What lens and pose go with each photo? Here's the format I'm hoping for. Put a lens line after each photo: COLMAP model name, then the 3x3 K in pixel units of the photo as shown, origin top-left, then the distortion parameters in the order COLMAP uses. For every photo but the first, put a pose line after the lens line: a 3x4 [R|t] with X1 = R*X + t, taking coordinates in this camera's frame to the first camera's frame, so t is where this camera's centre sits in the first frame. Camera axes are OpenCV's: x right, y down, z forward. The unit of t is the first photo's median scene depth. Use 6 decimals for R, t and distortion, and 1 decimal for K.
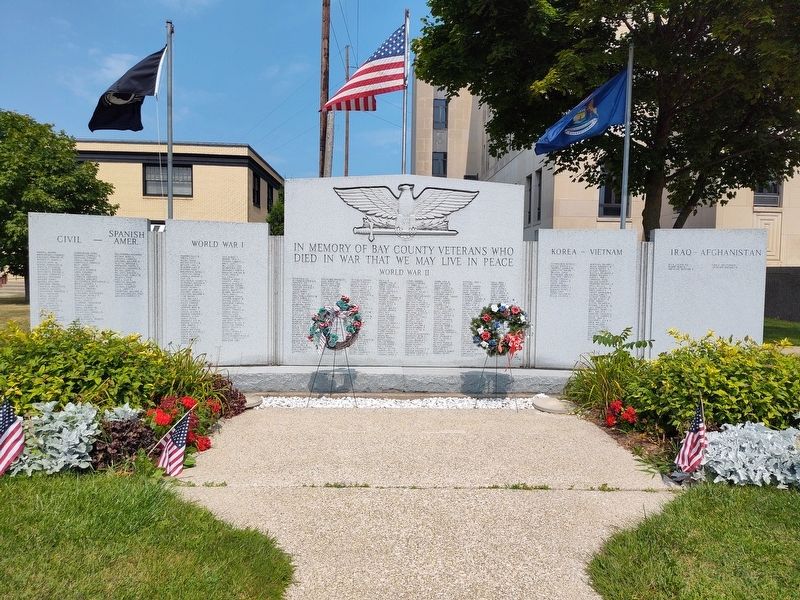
lens RADIAL K [[551.5, 0, 400.0], [0, 551.5, 300.0], [0, 0, 1]] dist [0.071452, -0.106980]
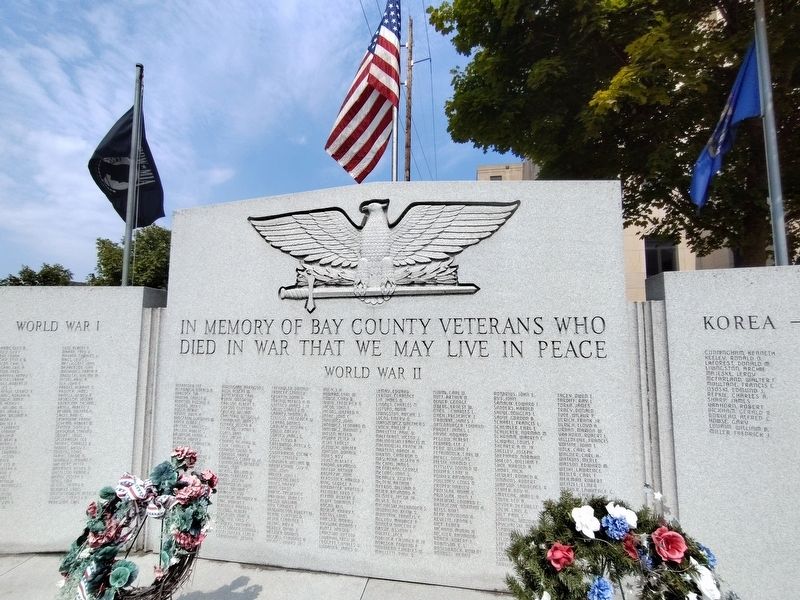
lens RADIAL K [[372.6, 0, 420.7], [0, 372.6, 304.4], [0, 0, 1]] dist [0.009448, 0.000136]
pose [[0.987843, -0.034228, -0.151641, 0.103124], [0.012915, 0.990157, -0.139365, -0.063544], [0.154918, 0.135712, 0.978561, 0.674472]]
